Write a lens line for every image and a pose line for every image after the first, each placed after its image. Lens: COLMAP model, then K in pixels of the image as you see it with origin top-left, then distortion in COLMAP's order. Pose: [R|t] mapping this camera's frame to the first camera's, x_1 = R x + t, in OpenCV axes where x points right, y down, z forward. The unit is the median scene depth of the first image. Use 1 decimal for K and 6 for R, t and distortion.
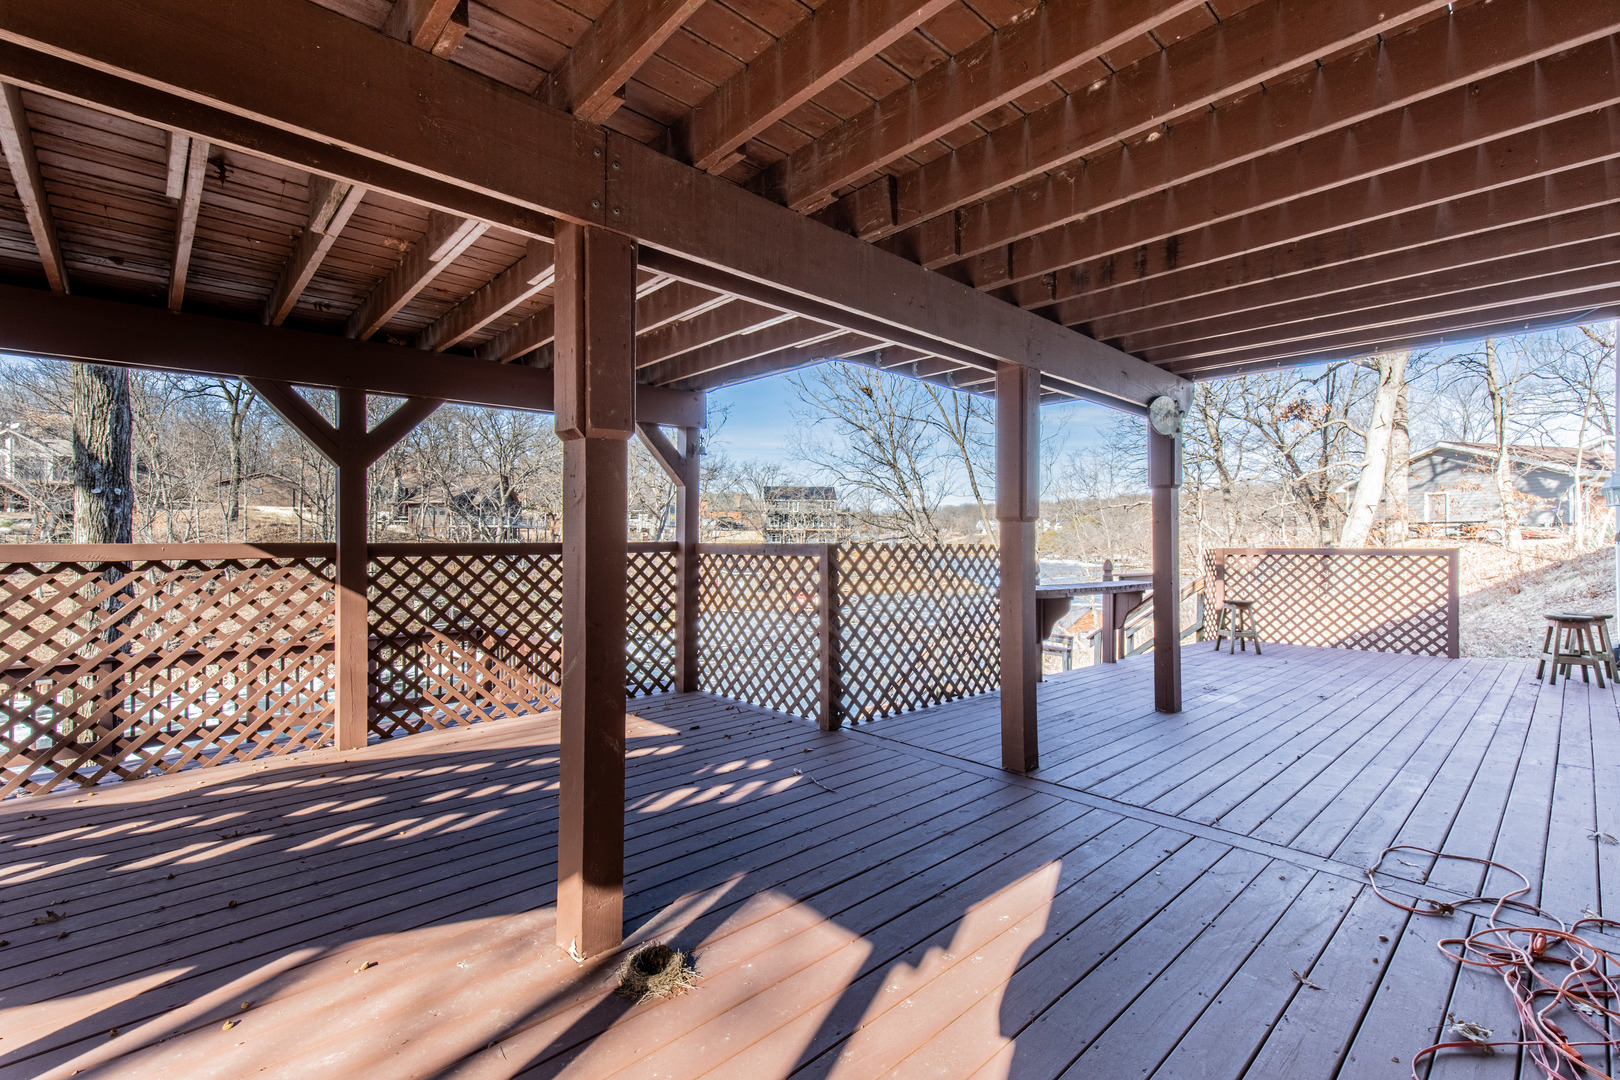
lens RADIAL K [[727.3, 0, 805.4], [0, 727.3, 531.7], [0, 0, 1]] dist [-0.005003, -0.000728]
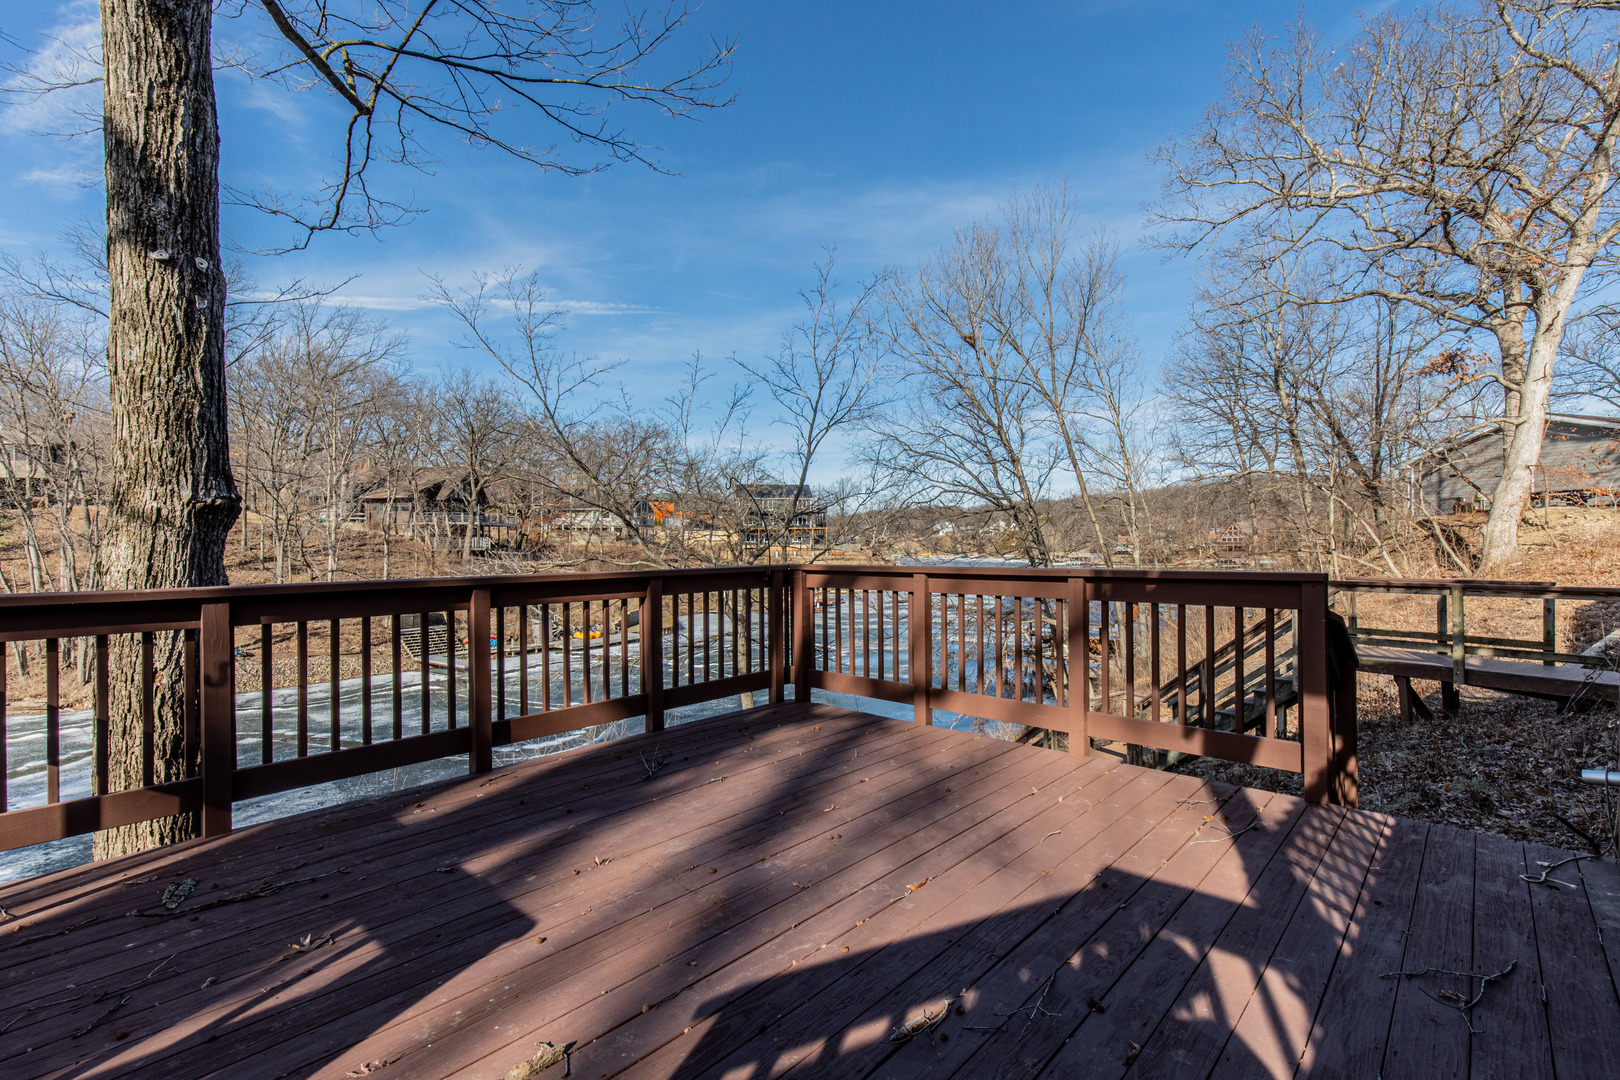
lens RADIAL K [[727.3, 0, 812.8], [0, 727.3, 544.7], [0, 0, 1]] dist [-0.005003, -0.000728]
pose [[0.997607, -0.008203, 0.068652, -0.085242], [0.007211, 0.999866, 0.014686, 0.019799], [-0.068763, -0.014156, 0.997533, 0.071184]]
